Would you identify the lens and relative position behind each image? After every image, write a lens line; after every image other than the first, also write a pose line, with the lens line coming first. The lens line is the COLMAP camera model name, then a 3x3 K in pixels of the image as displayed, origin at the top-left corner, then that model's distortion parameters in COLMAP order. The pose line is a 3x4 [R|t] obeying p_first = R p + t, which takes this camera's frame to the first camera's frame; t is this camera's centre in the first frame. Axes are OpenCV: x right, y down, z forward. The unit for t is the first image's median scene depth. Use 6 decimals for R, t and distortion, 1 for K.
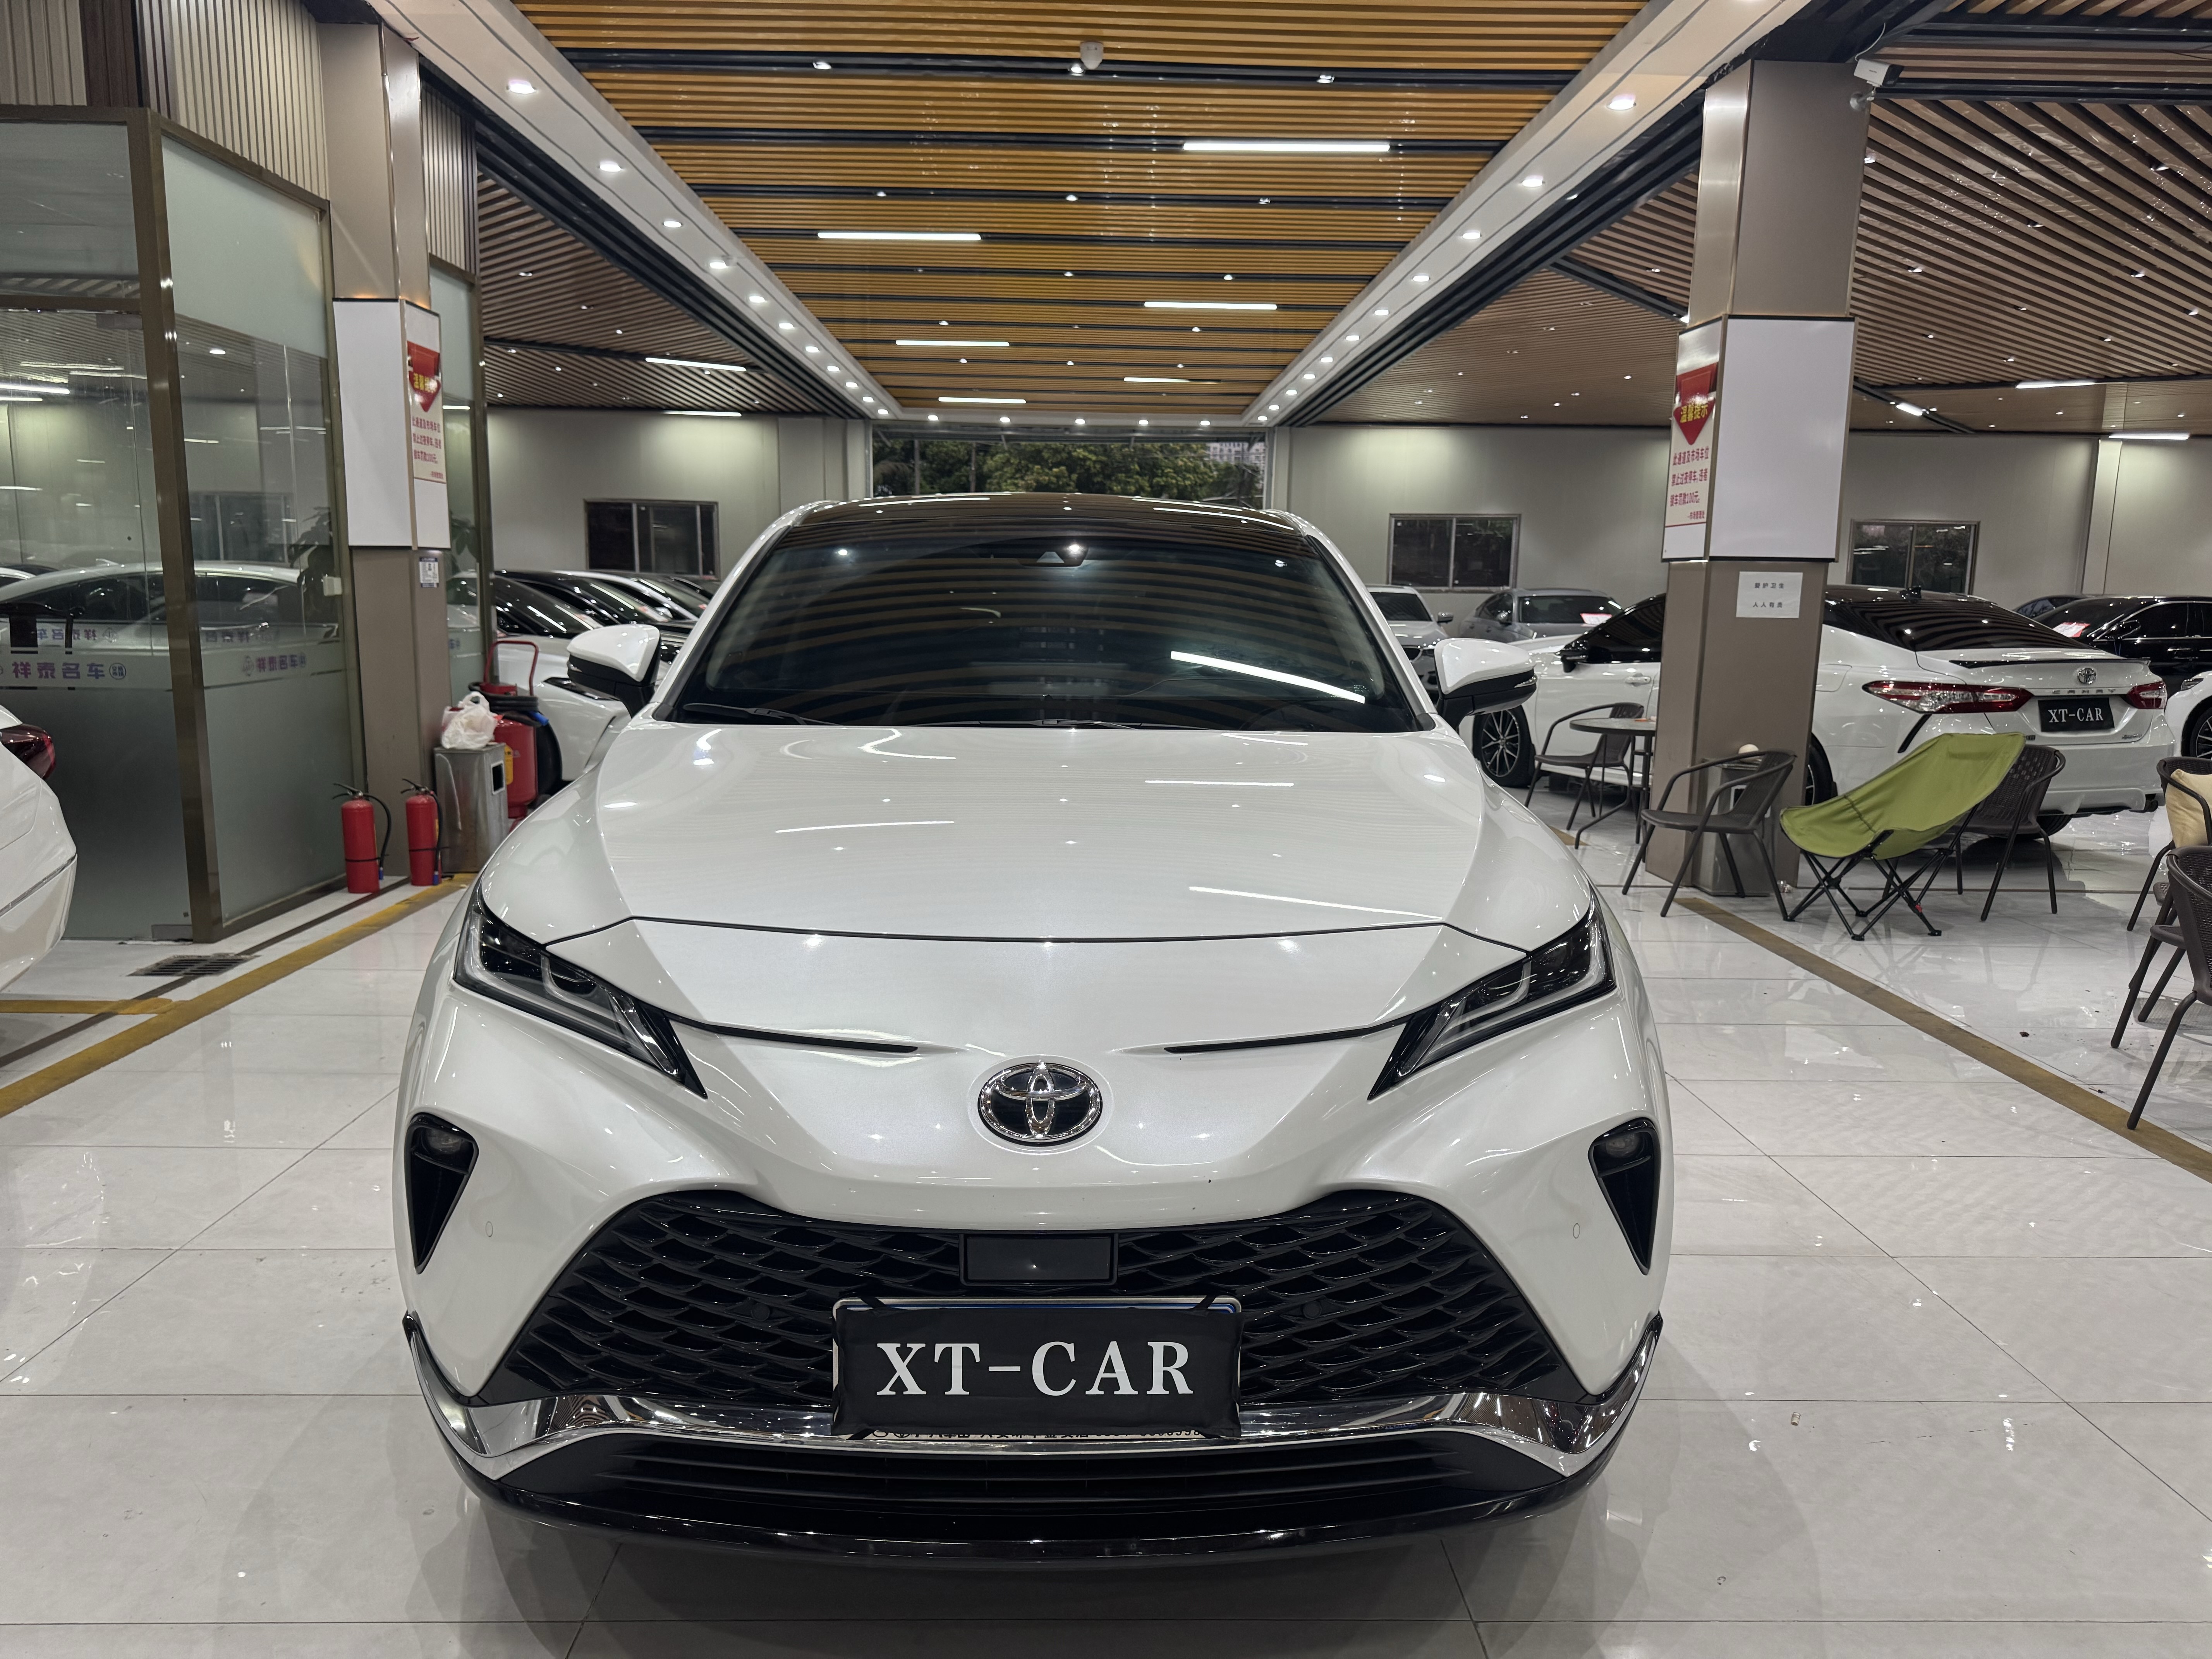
lens RADIAL K [[1562.6, 0, 1113.9], [0, 1562.6, 829.4], [0, 0, 1]] dist [0.026519, -0.031351]
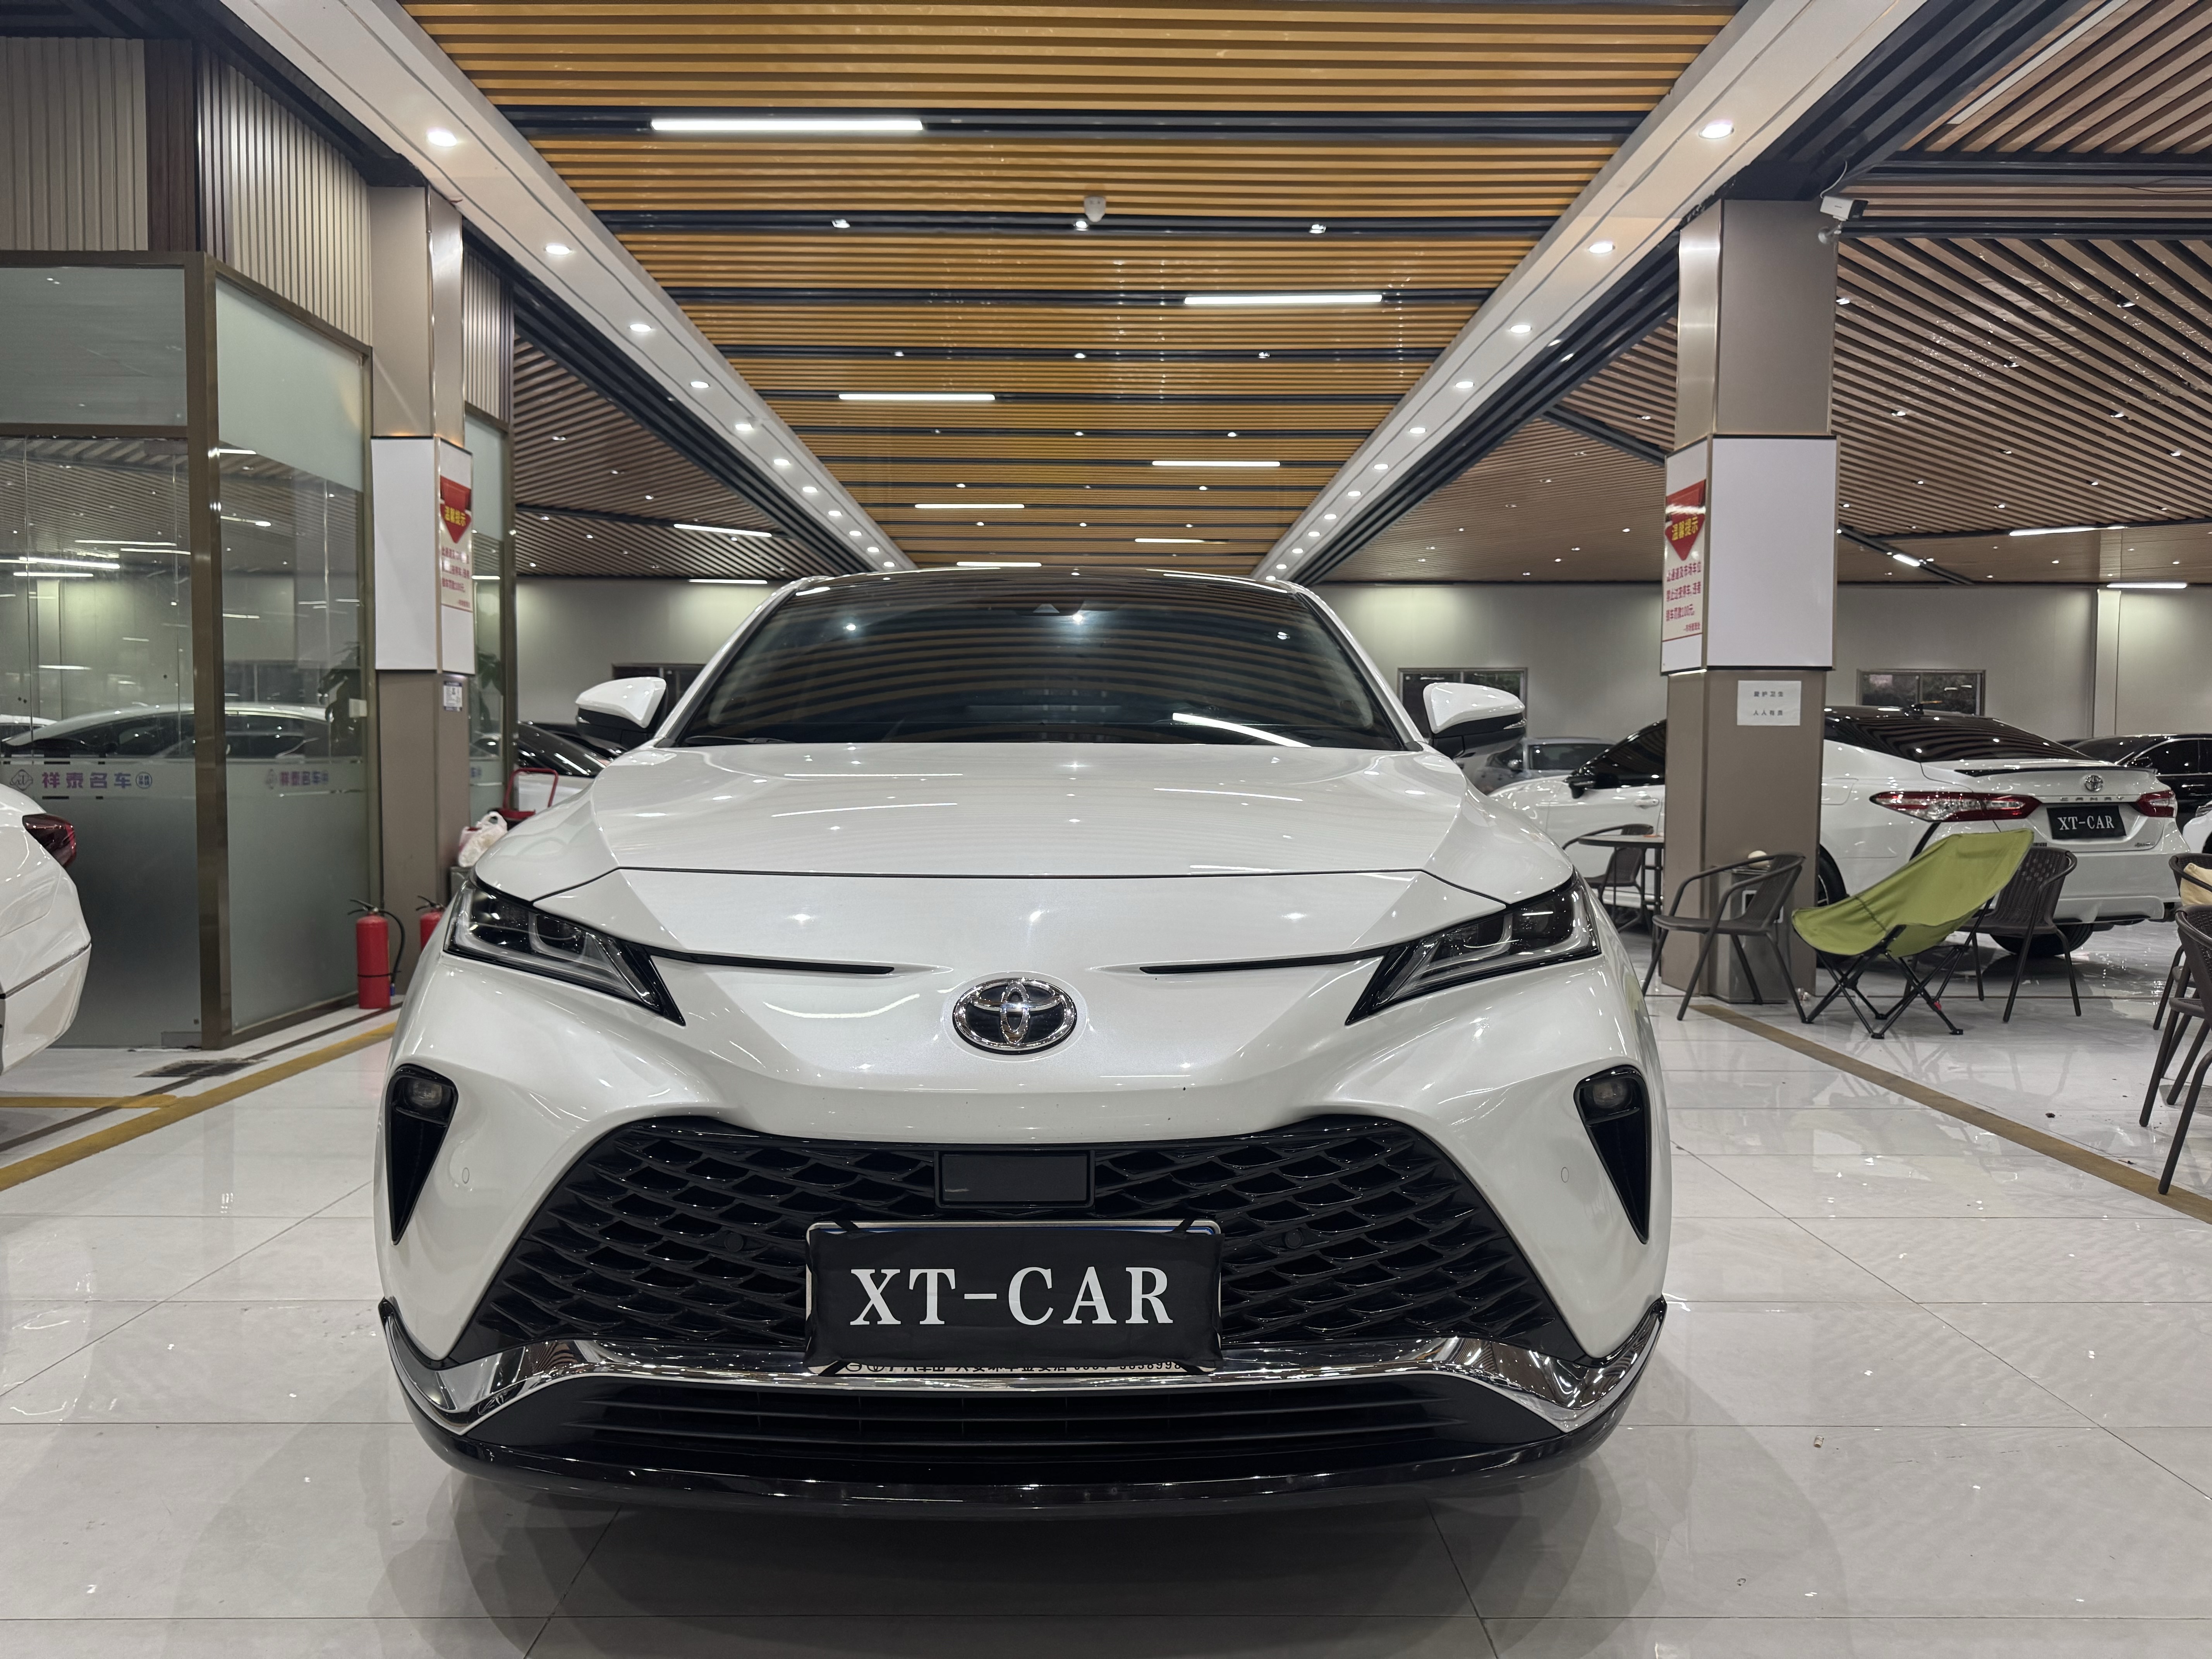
lens RADIAL K [[1562.6, 0, 1111.2], [0, 1562.6, 815.1], [0, 0, 1]] dist [0.026519, -0.031351]
pose [[0.999848, -0.011001, -0.013555, 0.008574], [0.009330, 0.993007, -0.117688, 0.047860], [0.014755, 0.117544, 0.992958, -0.002598]]
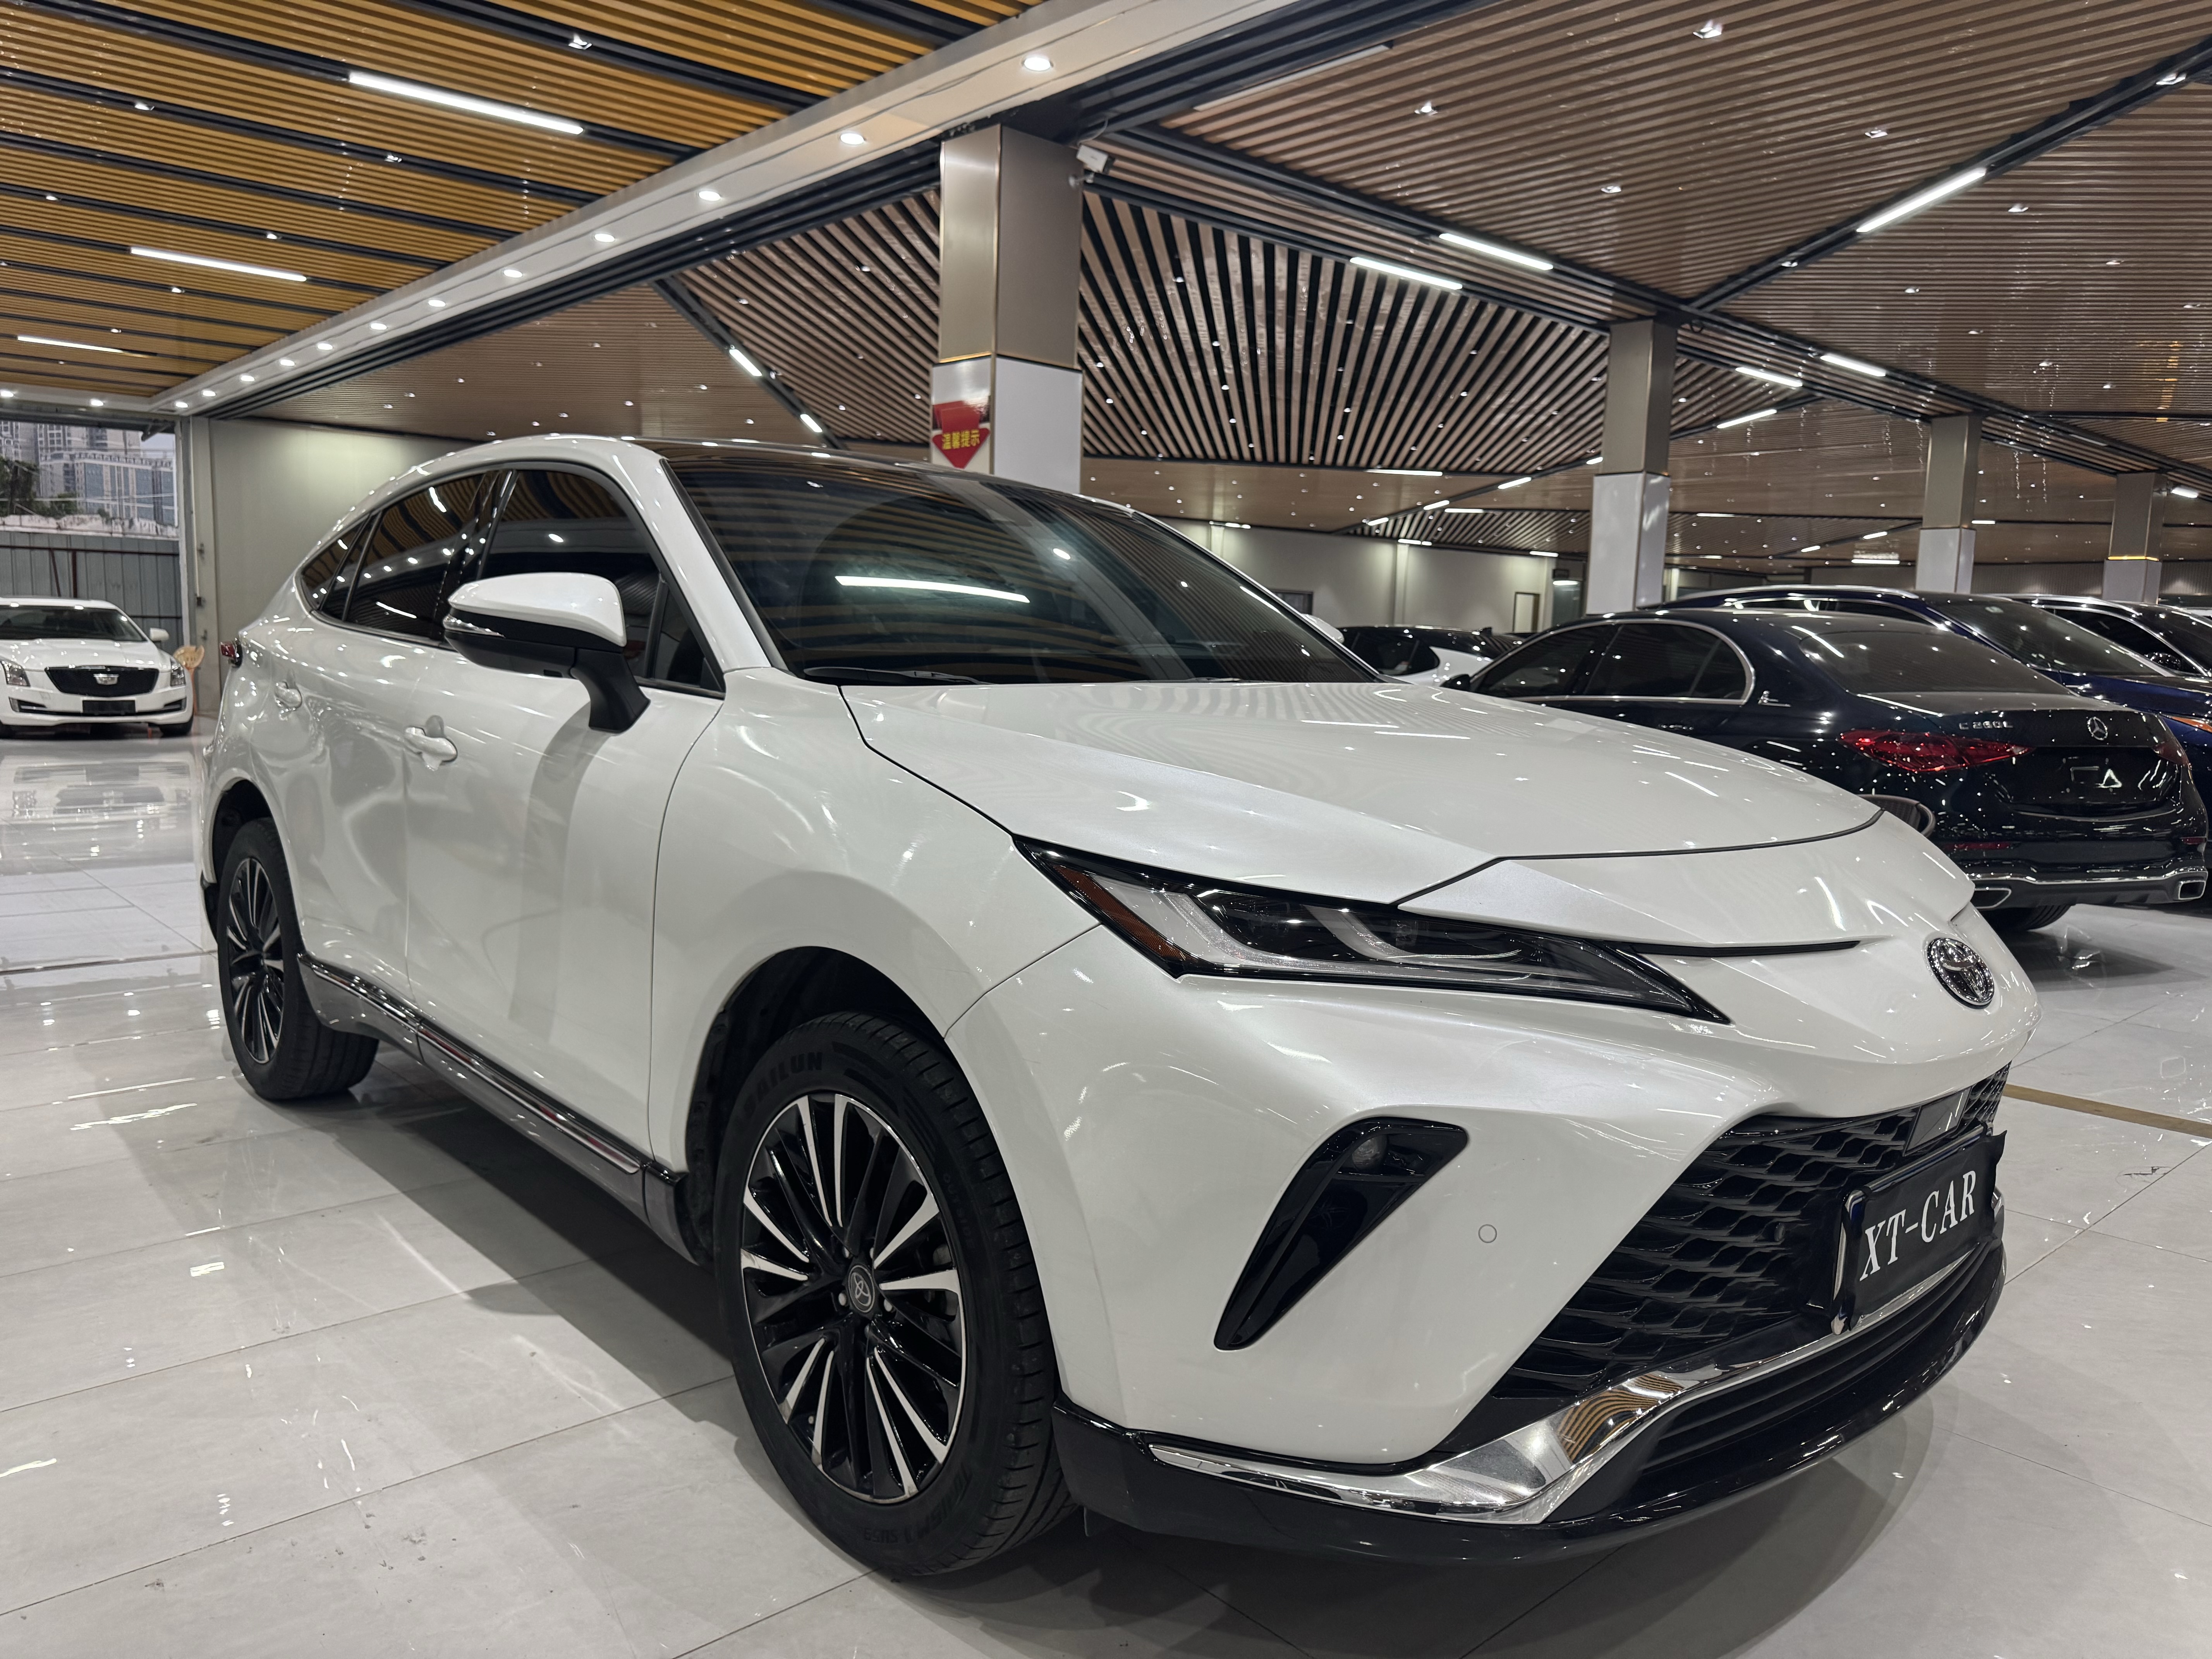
lens RADIAL K [[1562.6, 0, 1094.2], [0, 1562.6, 828.1], [0, 0, 1]] dist [0.026519, -0.031351]
pose [[0.765971, -0.068874, 0.639175, -0.349290], [0.083134, 0.996508, 0.007754, 0.004199], [-0.637477, 0.047198, 0.769022, 0.152716]]
